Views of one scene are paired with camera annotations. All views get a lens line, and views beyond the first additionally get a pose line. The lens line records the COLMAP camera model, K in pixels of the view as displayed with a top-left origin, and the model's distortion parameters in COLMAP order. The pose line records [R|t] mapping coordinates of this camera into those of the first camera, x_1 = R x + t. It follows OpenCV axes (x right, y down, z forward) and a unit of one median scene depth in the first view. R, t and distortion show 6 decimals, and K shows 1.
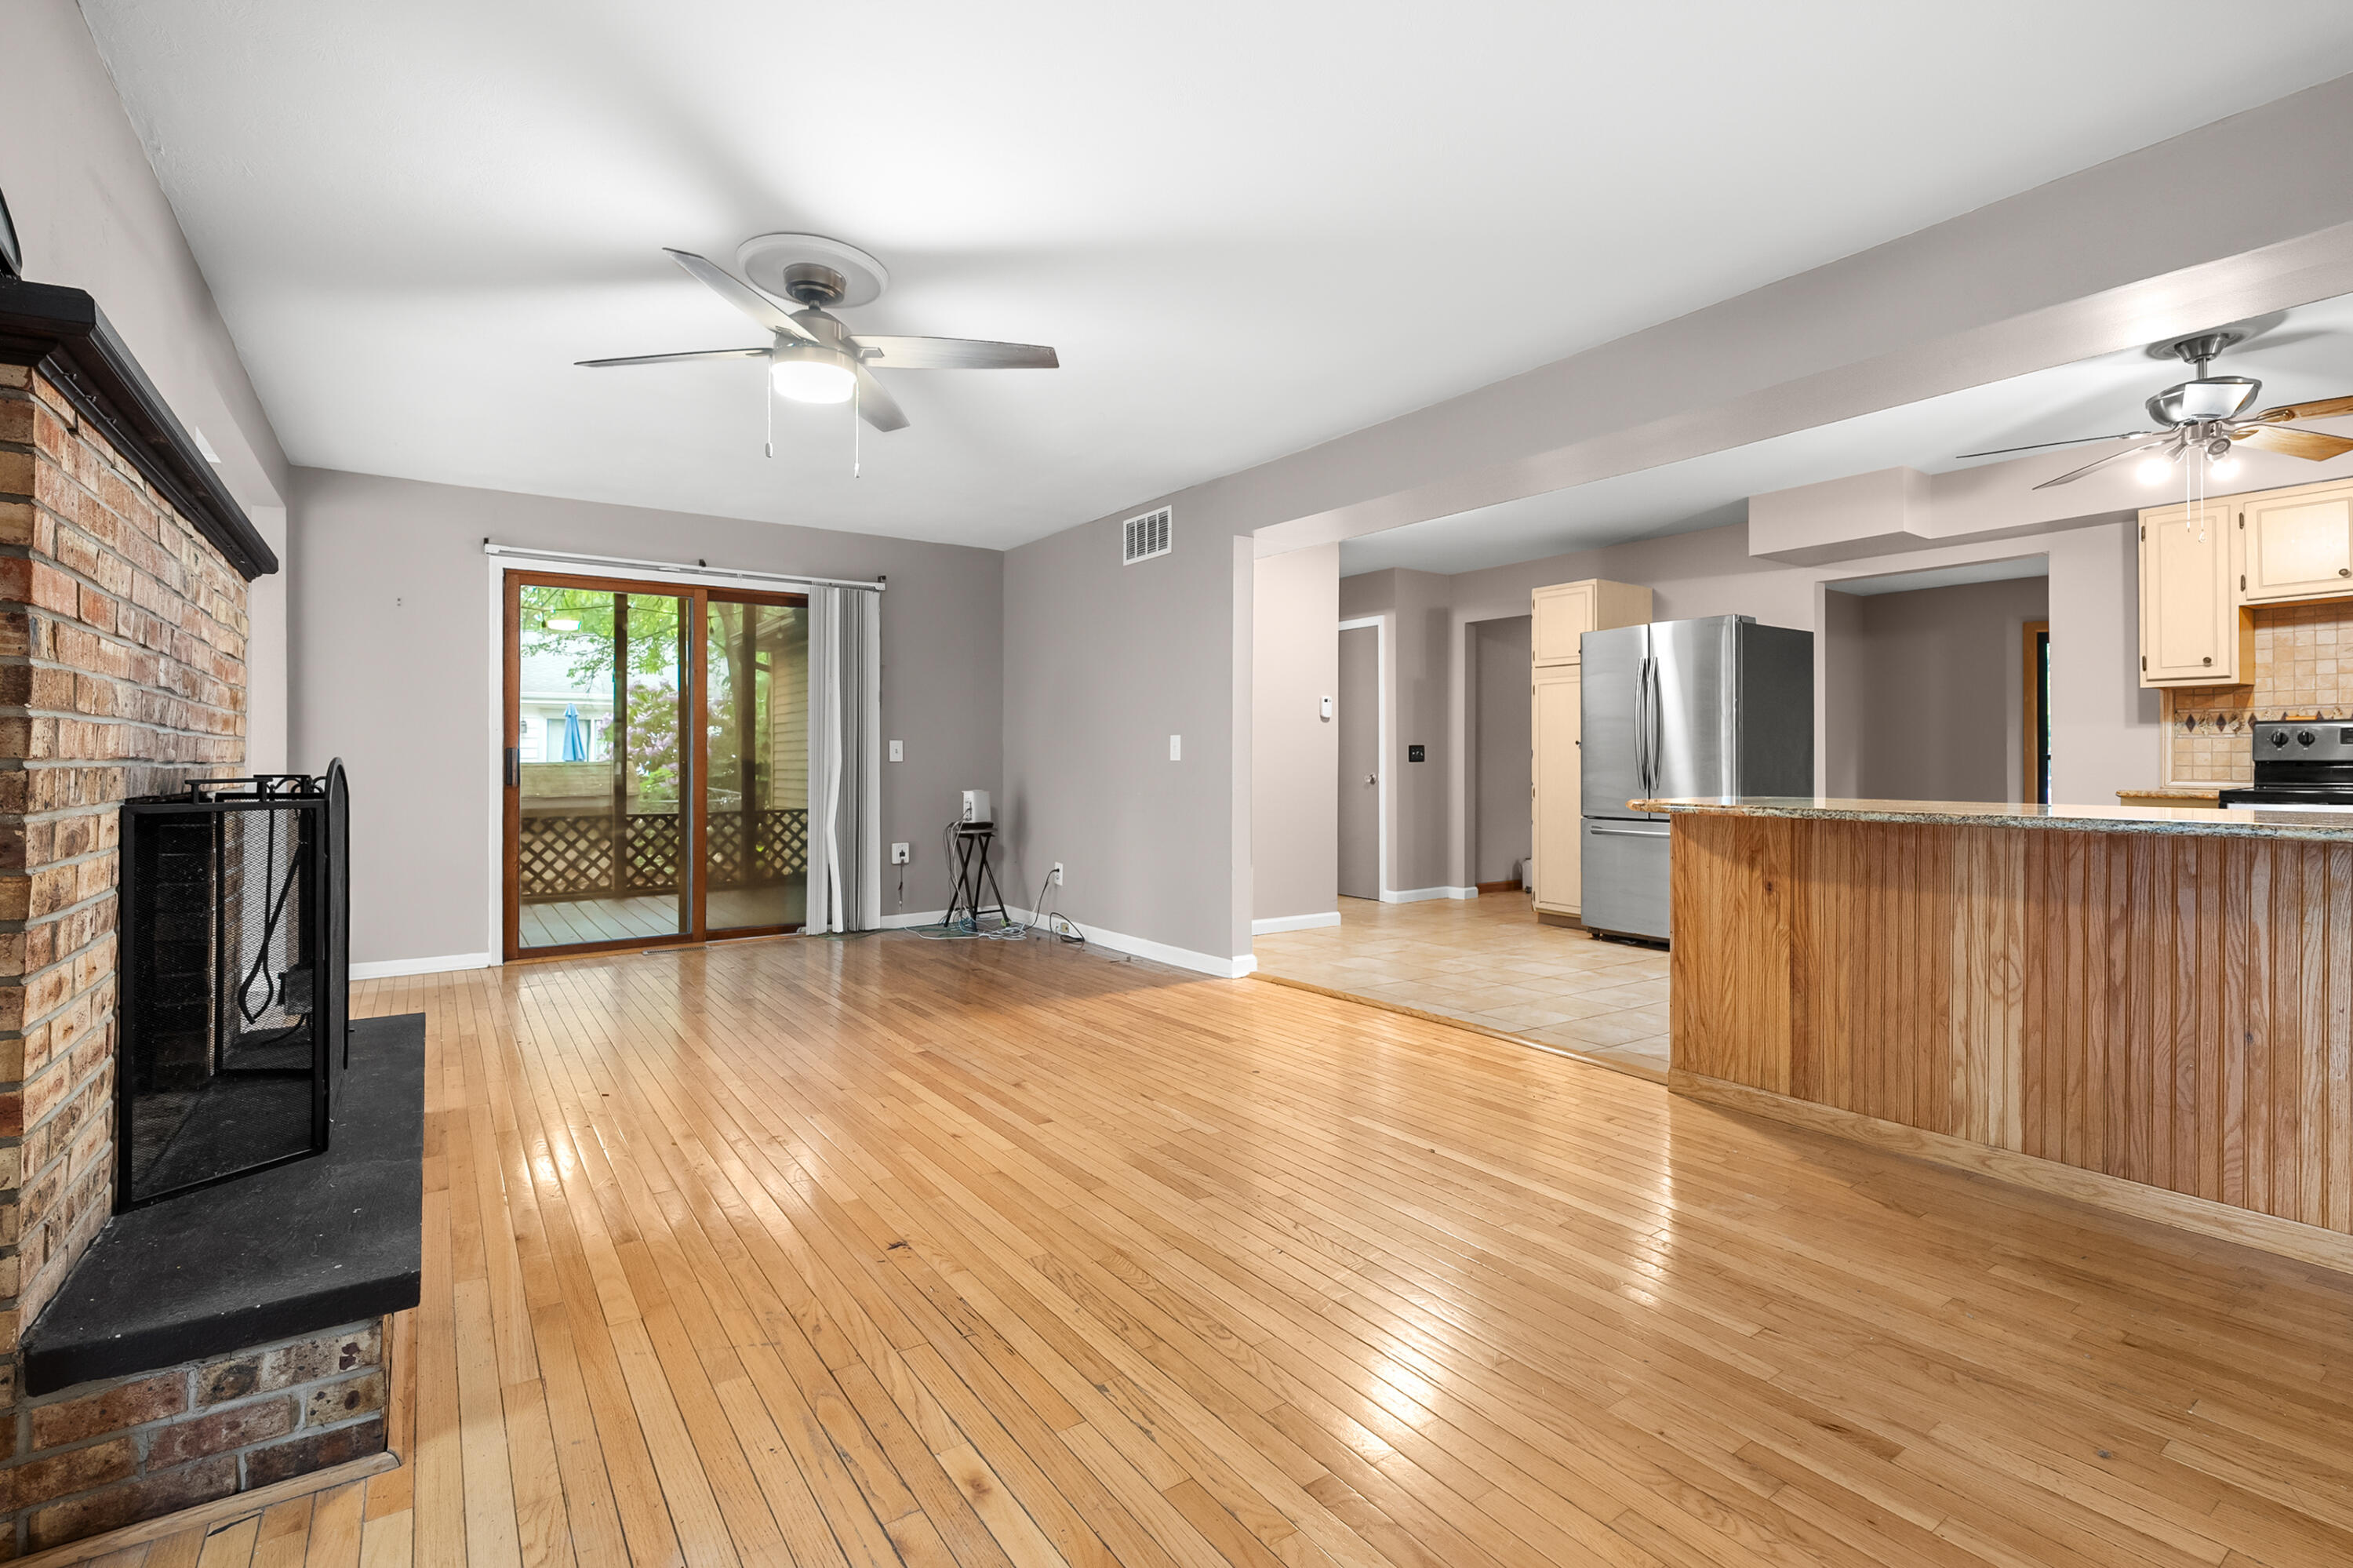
lens RADIAL K [[1071.3, 0, 1161.5], [0, 1071.3, 775.4], [0, 0, 1]] dist [-0.008484, 0.002664]
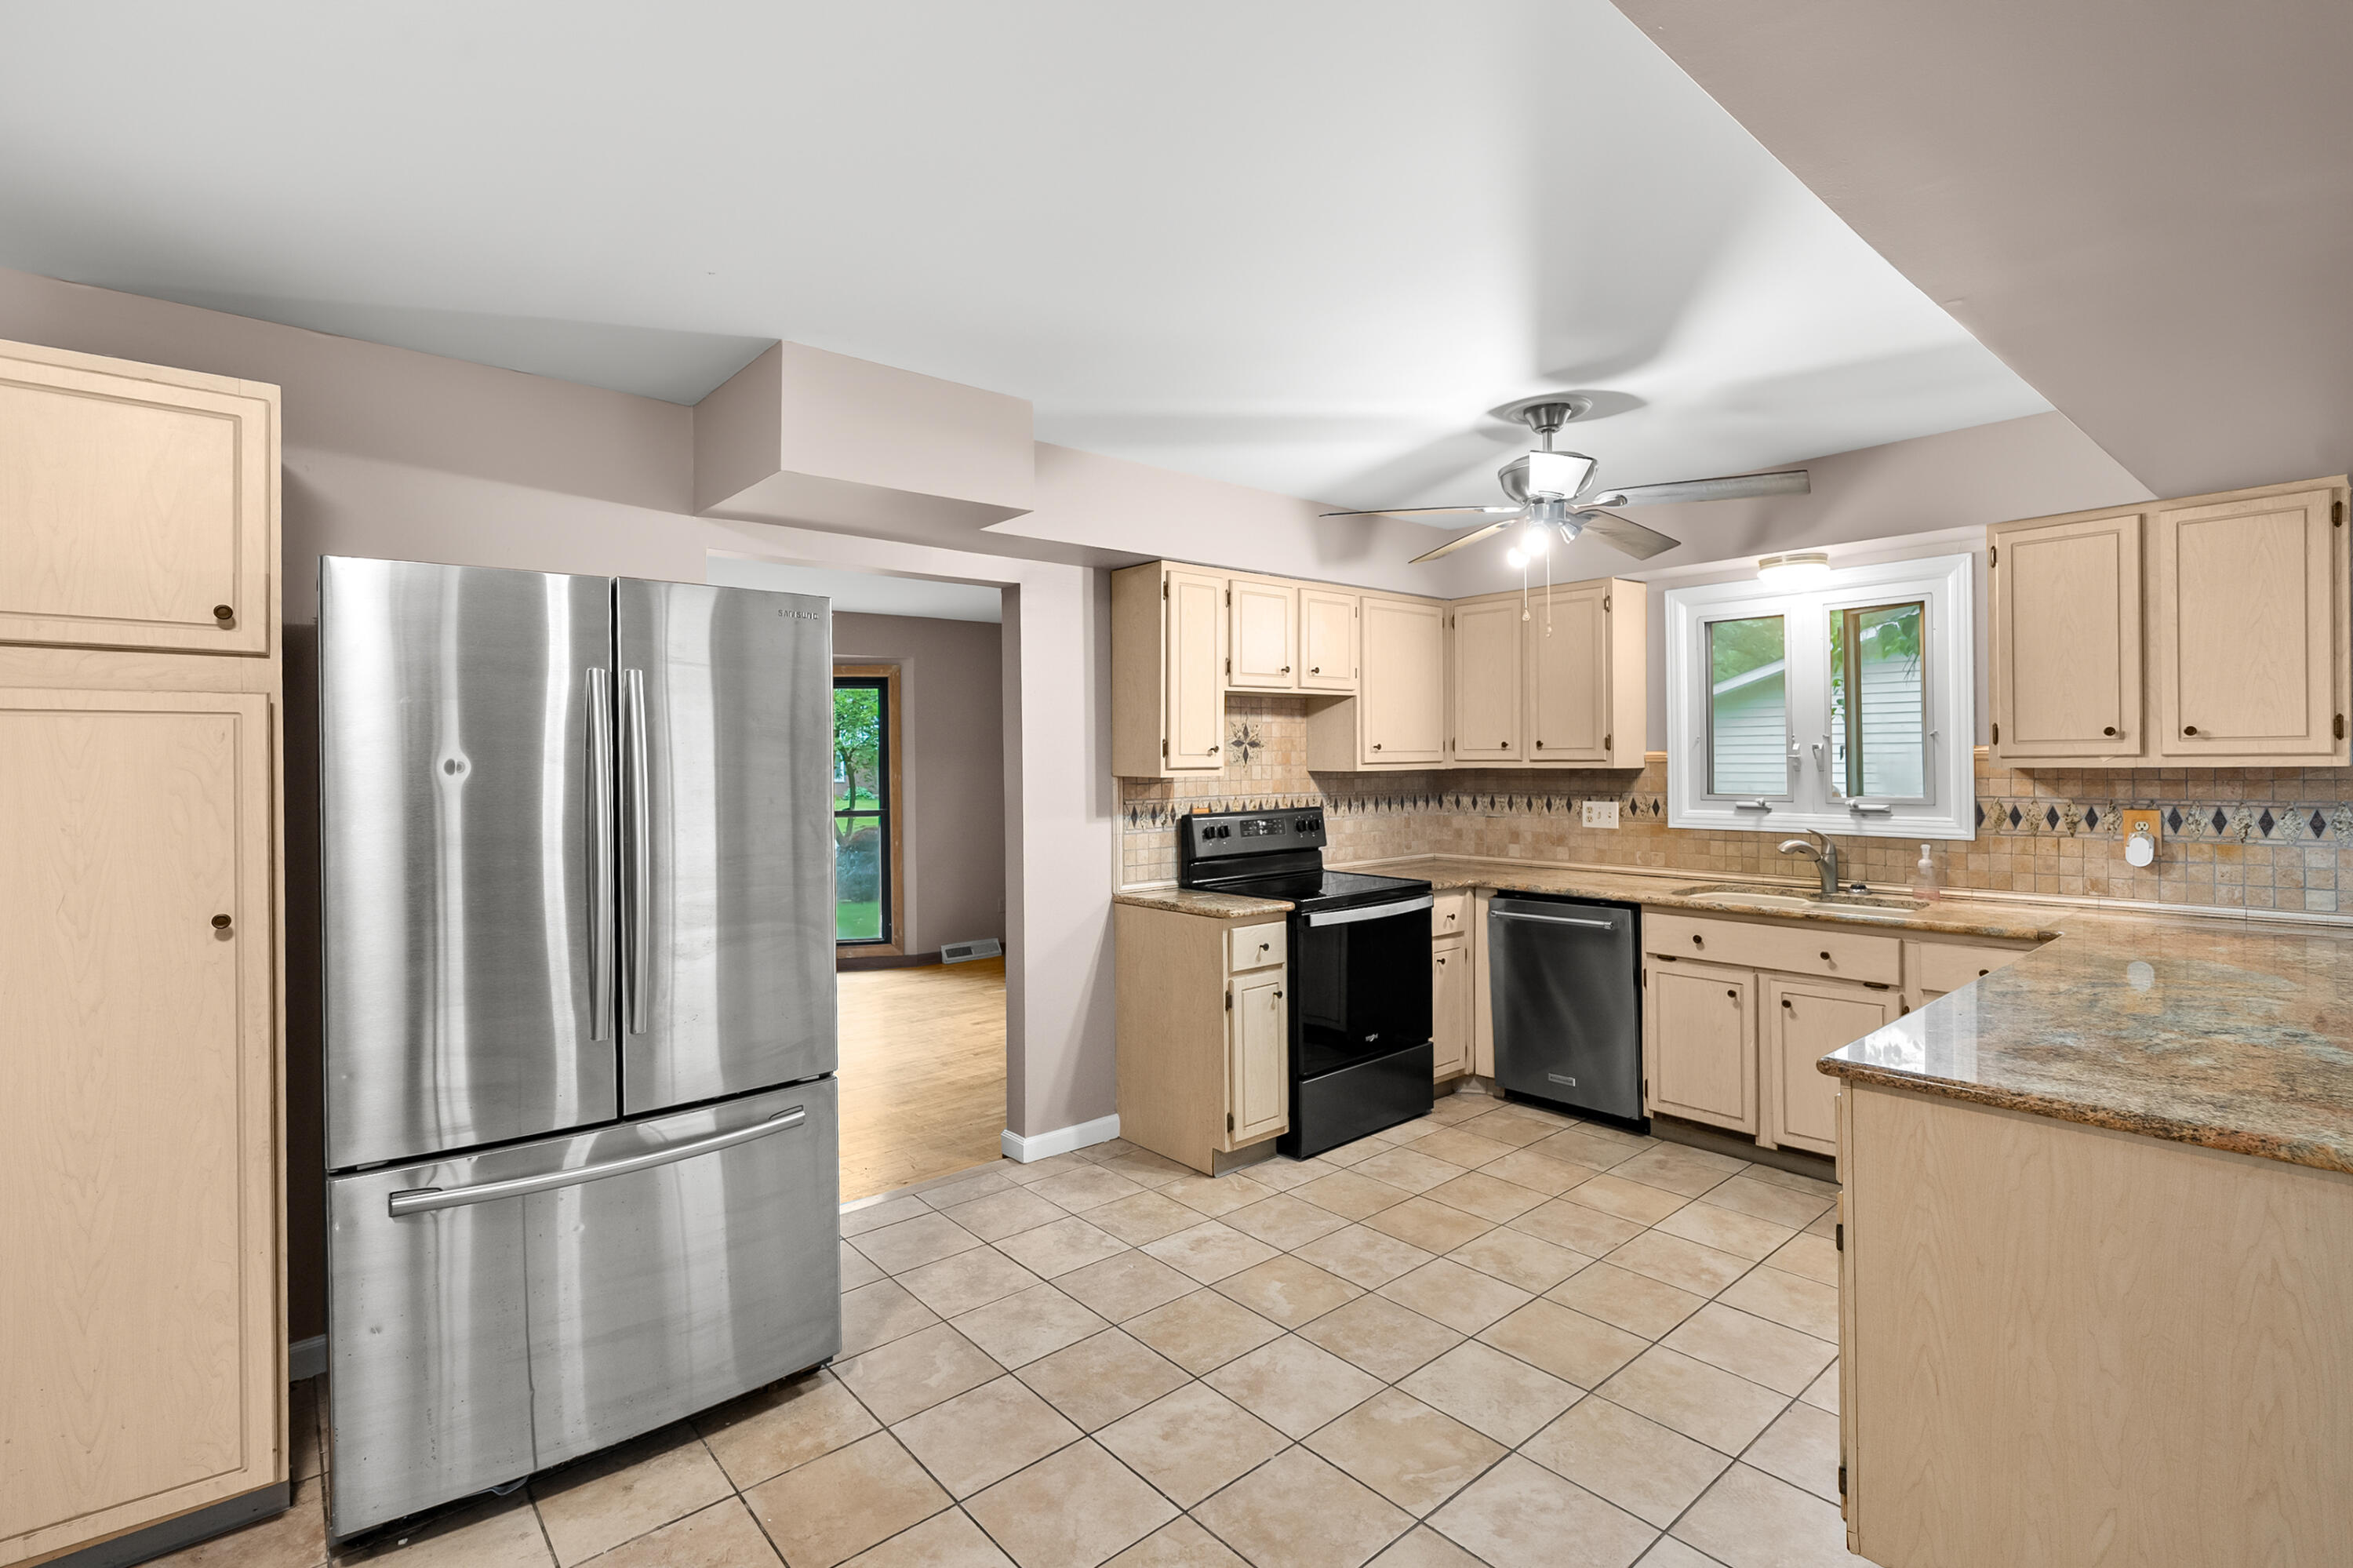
lens RADIAL K [[1071.3, 0, 1171.3], [0, 1071.3, 762.0], [0, 0, 1]] dist [-0.008484, 0.002664]
pose [[-0.107272, -0.002213, 0.994227, 0.102201], [0.021820, 0.999751, 0.004579, -0.099541], [-0.993990, 0.022185, -0.107197, 1.096462]]
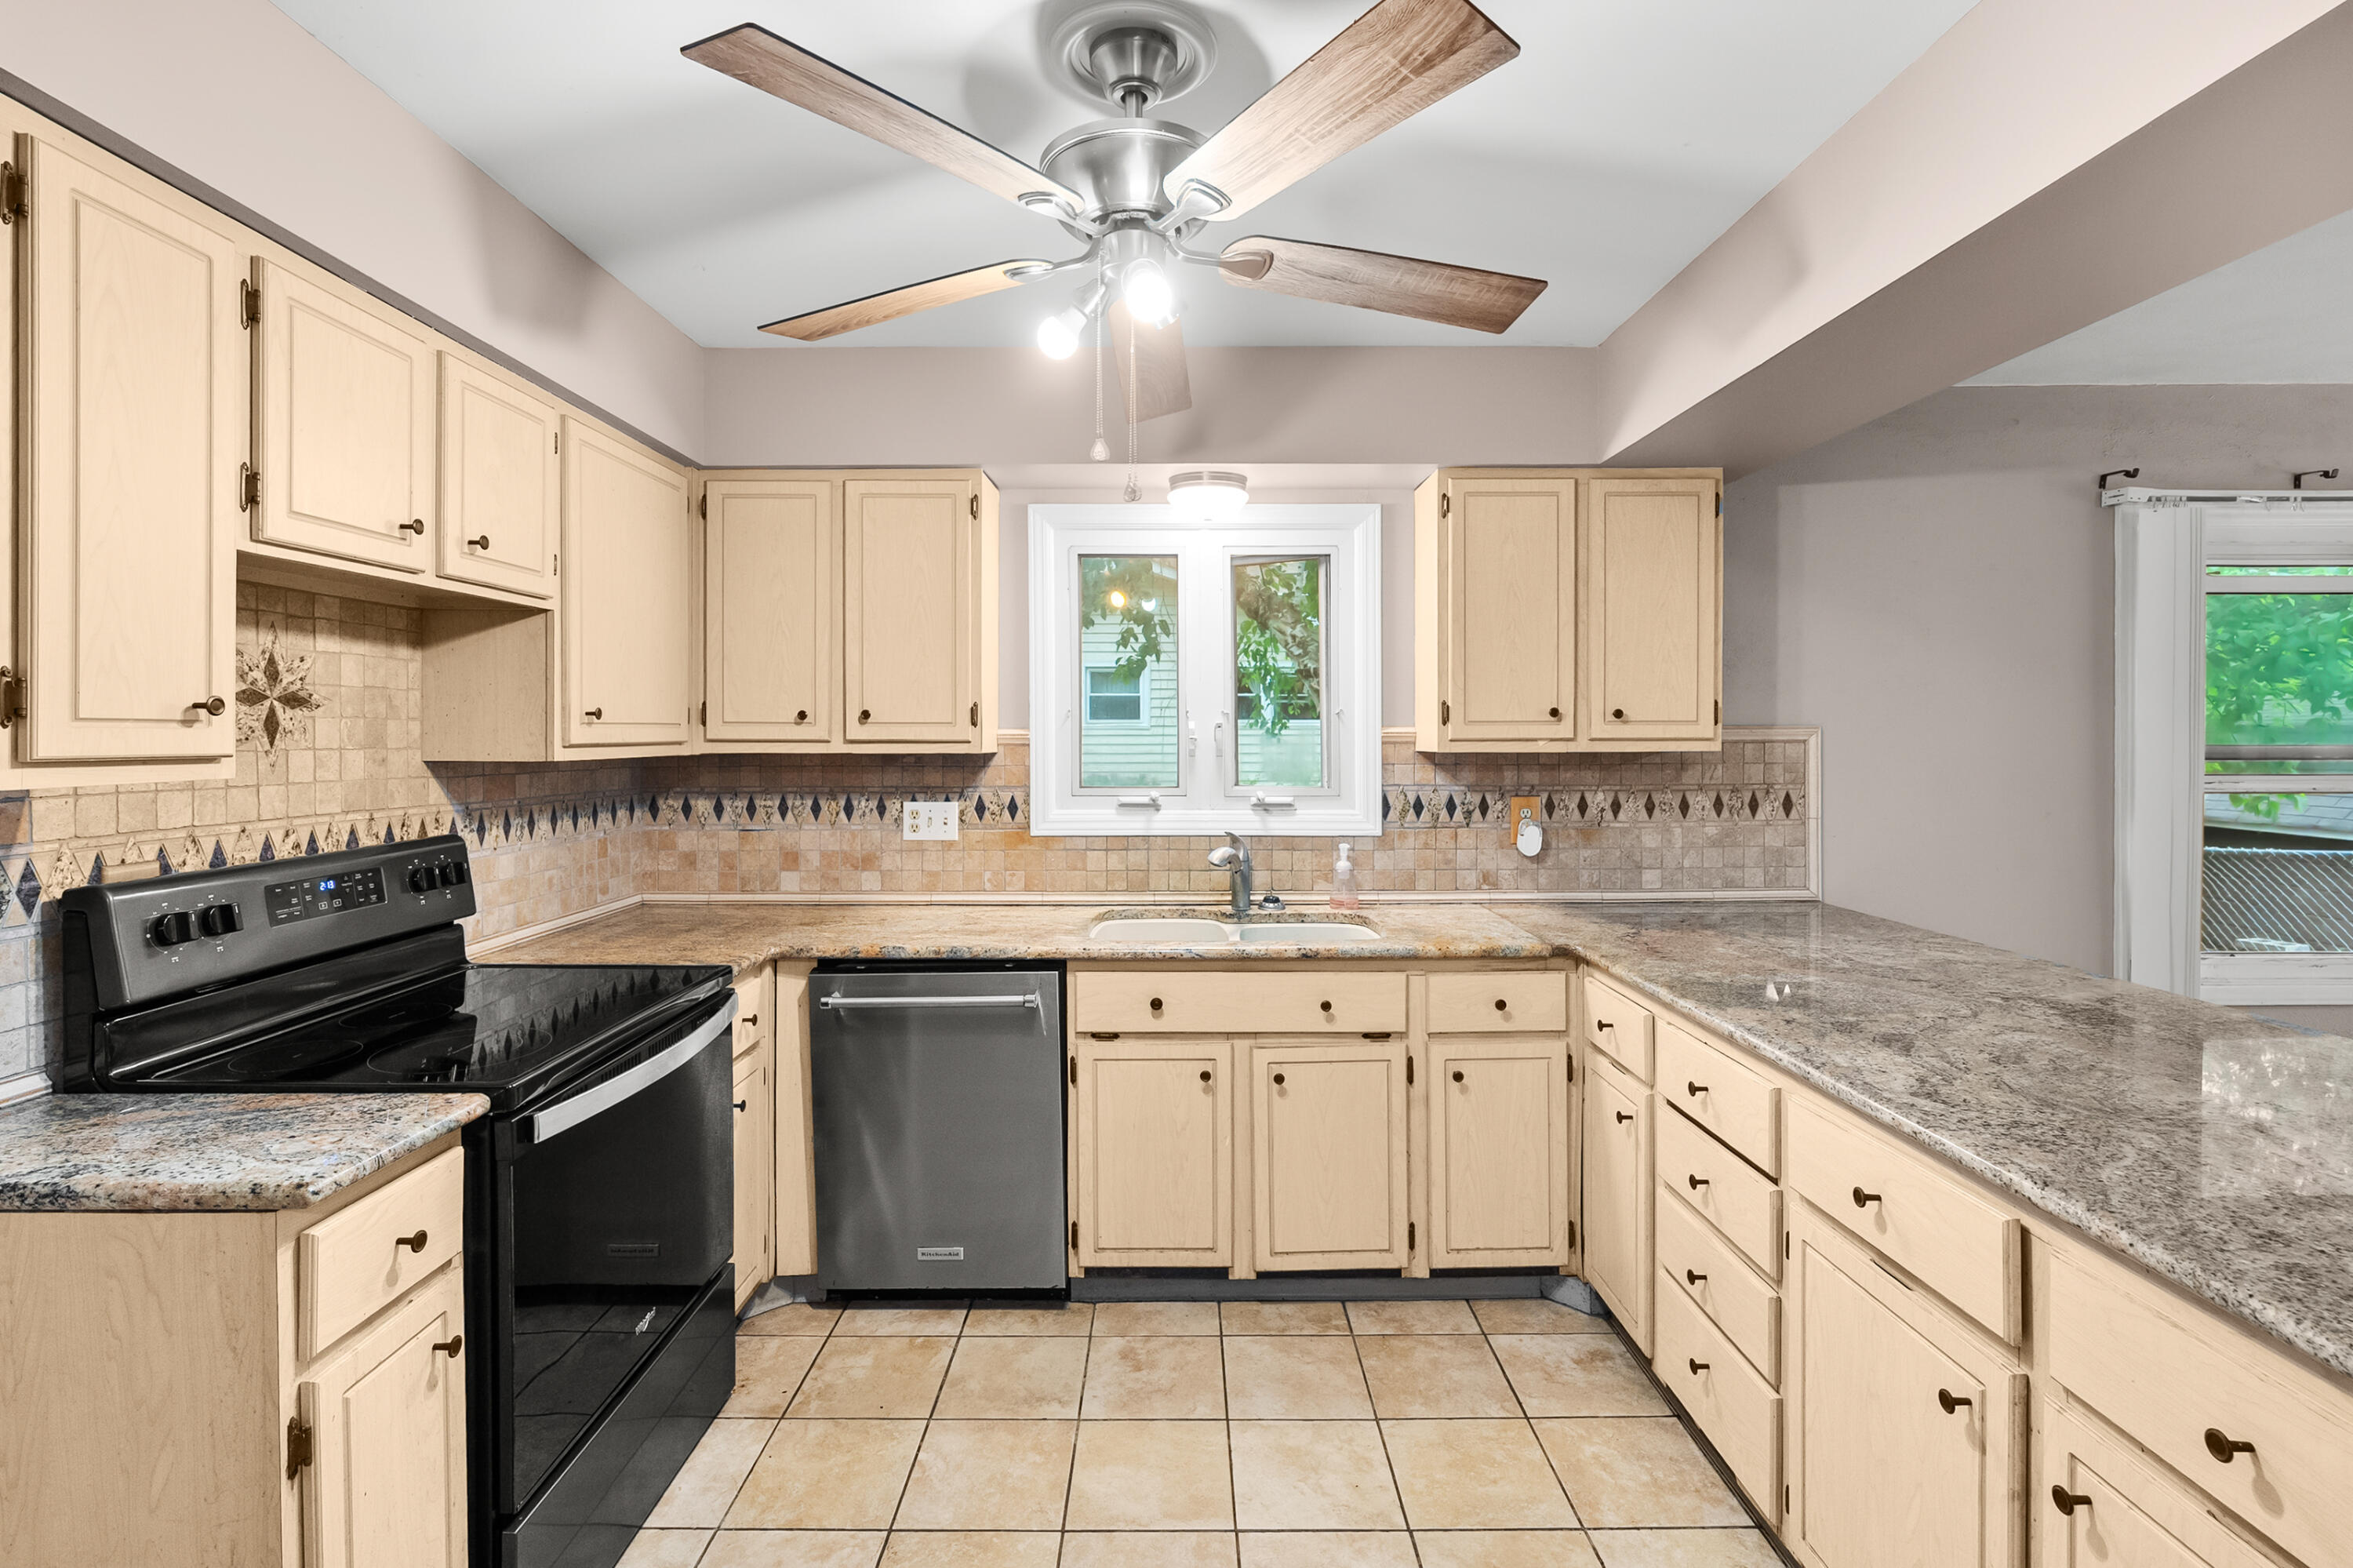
lens RADIAL K [[1071.3, 0, 1168.7], [0, 1071.3, 749.7], [0, 0, 1]] dist [-0.008484, 0.002664]
pose [[-0.822772, -0.008547, 0.568307, 0.550140], [0.006916, 0.999662, 0.025048, -0.098481], [-0.568329, 0.024540, -0.822435, 1.065288]]
